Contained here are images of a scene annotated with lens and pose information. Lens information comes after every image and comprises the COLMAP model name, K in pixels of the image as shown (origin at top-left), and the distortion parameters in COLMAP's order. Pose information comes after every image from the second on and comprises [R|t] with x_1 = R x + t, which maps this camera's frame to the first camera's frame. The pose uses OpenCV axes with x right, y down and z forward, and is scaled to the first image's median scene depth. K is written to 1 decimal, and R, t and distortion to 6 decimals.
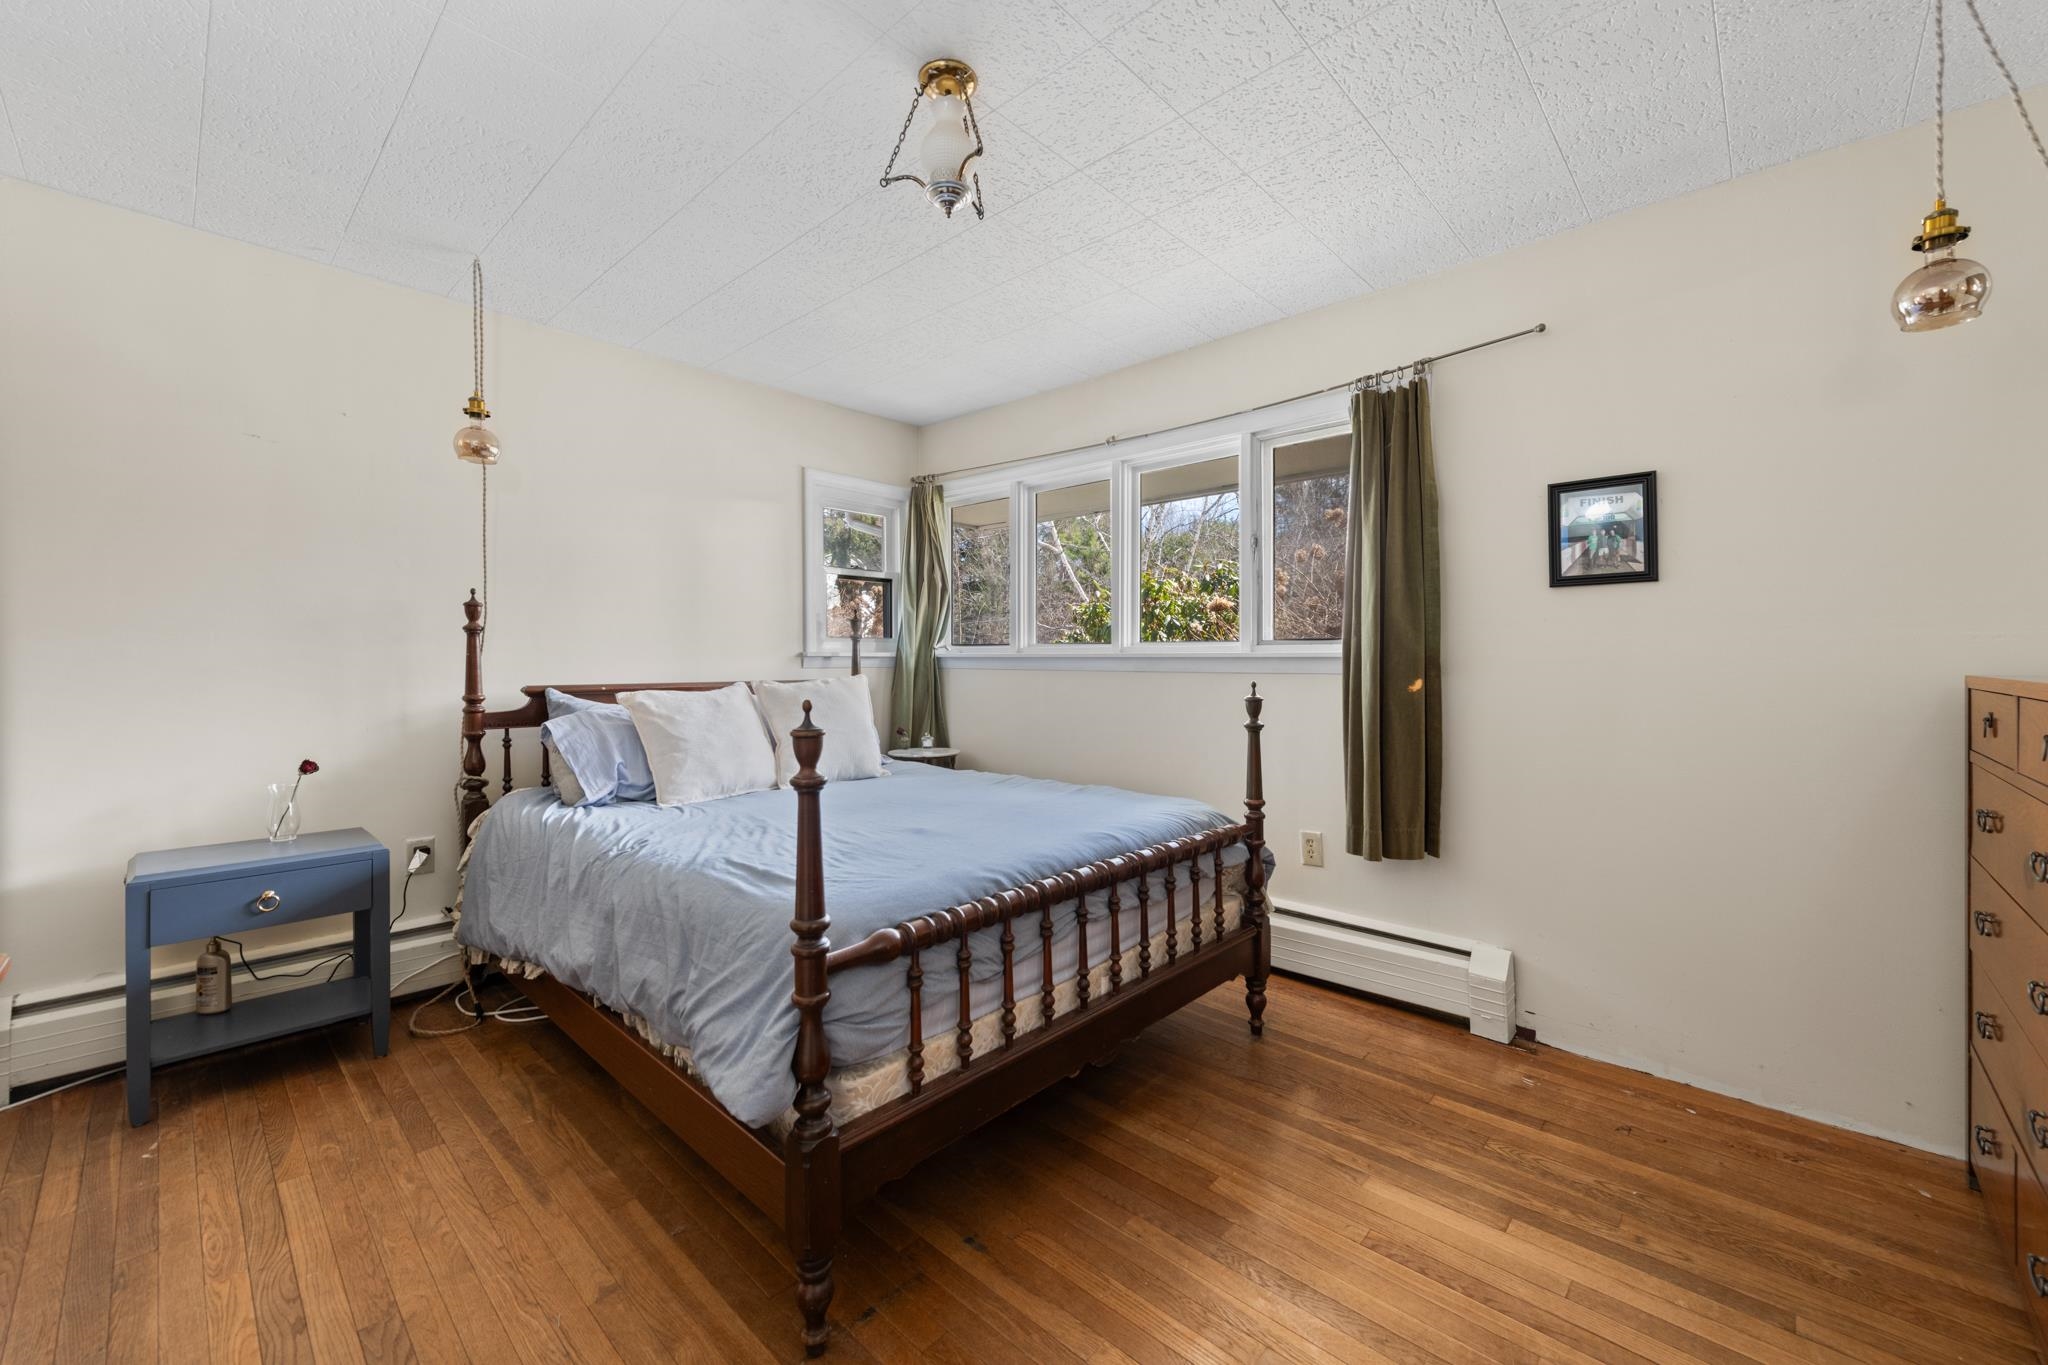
lens RADIAL K [[803.3, 0, 1021.1], [0, 803.3, 632.2], [0, 0, 1]] dist [0.001515, 0.000163]
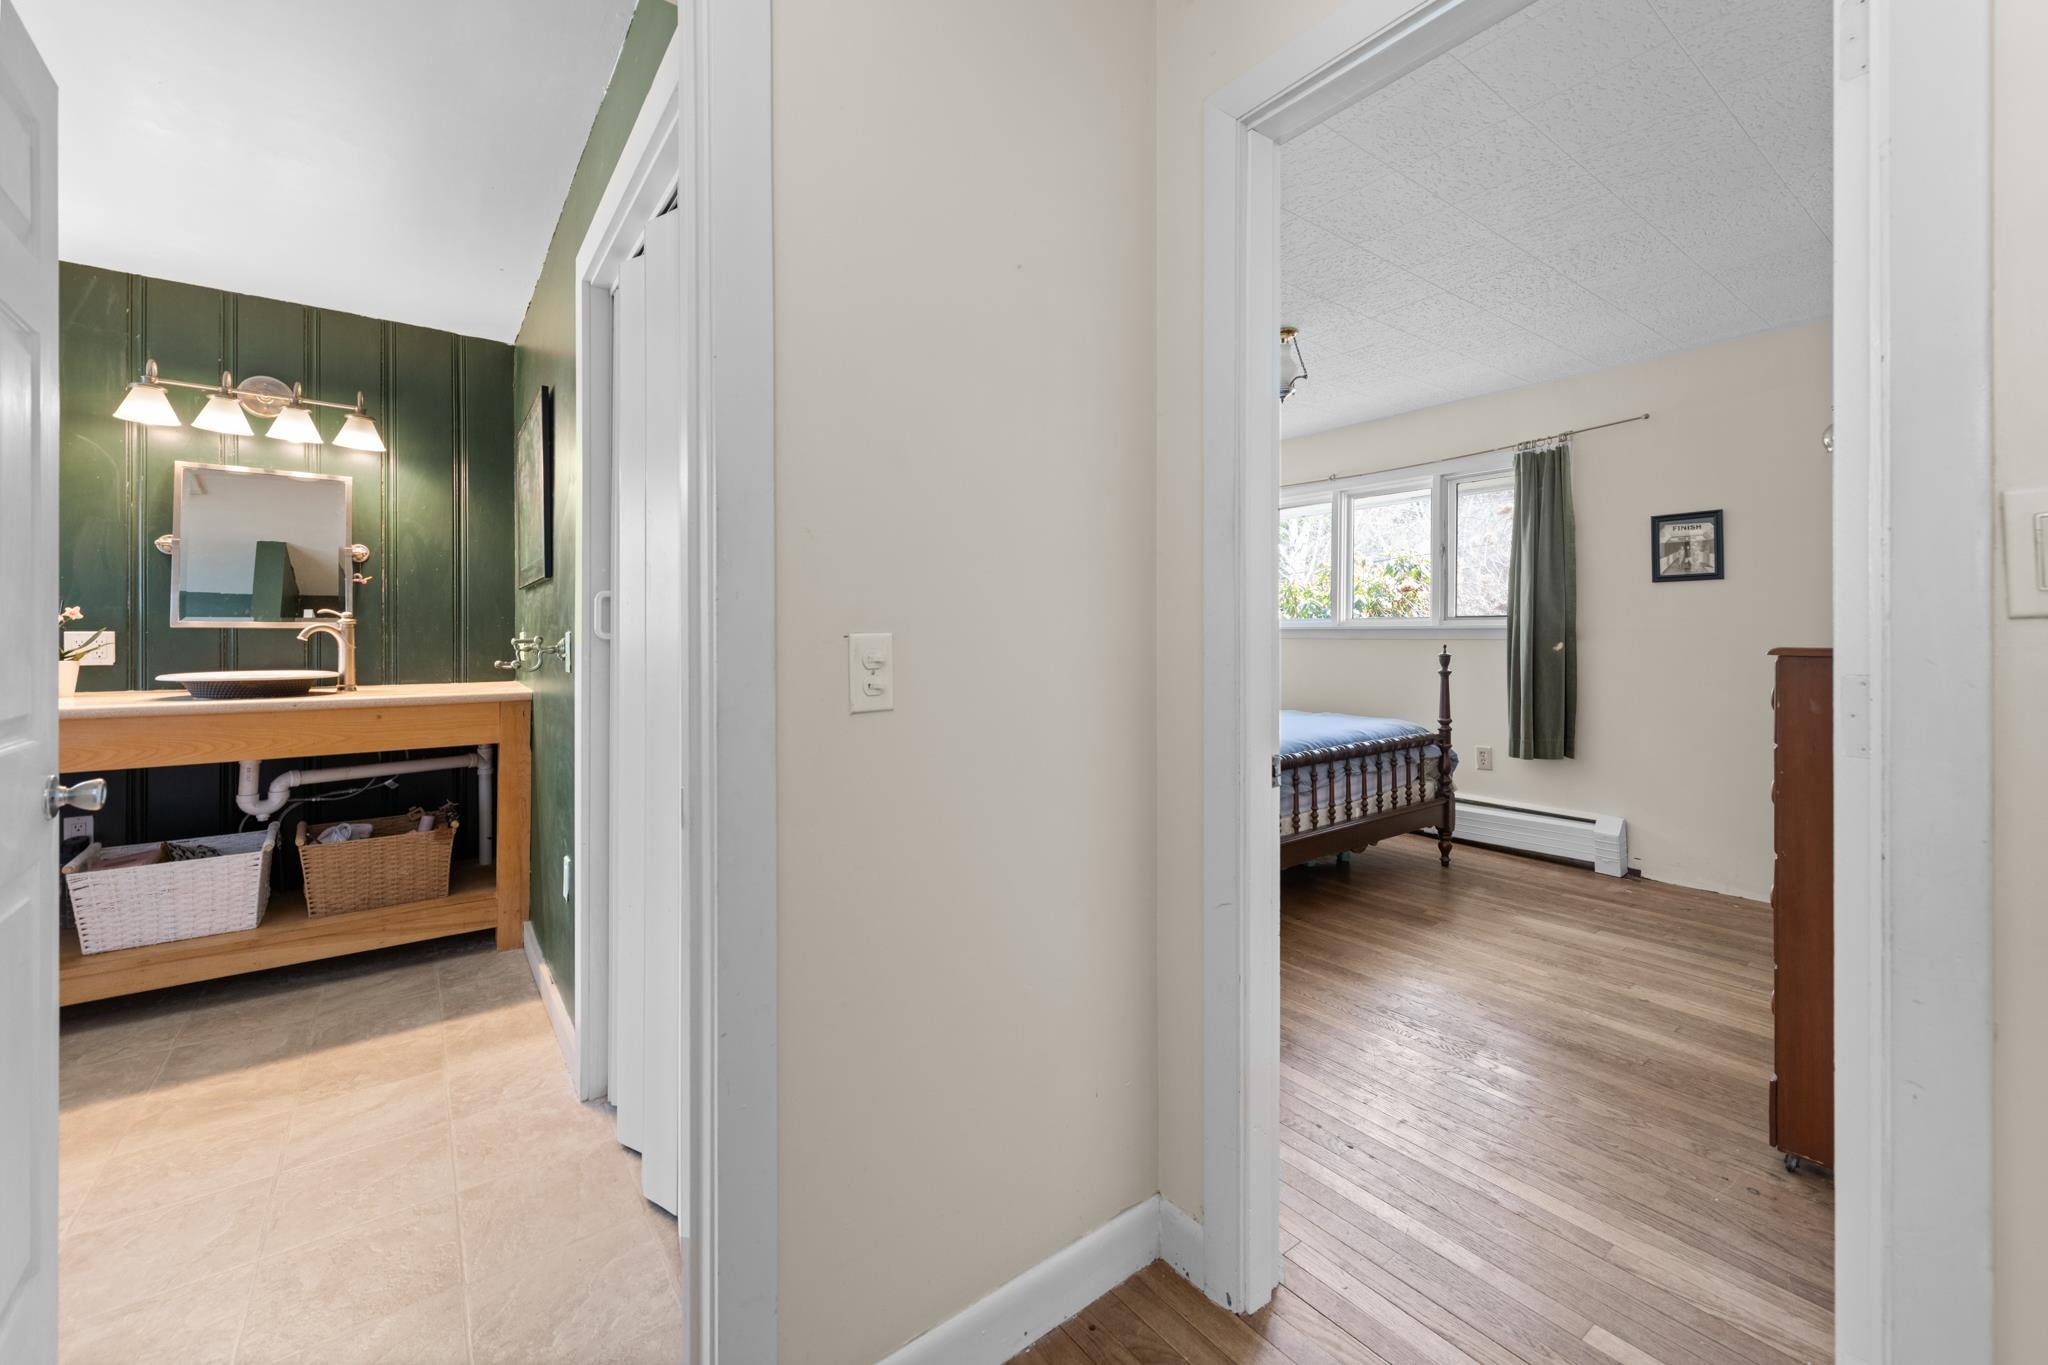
lens RADIAL K [[803.3, 0, 1021.1], [0, 803.3, 632.2], [0, 0, 1]] dist [0.001515, 0.000163]
pose [[0.984805, -0.005871, -0.173565, -0.260268], [0.011783, 0.999384, 0.033050, -0.024750], [0.173264, -0.034593, 0.984268, -0.709280]]
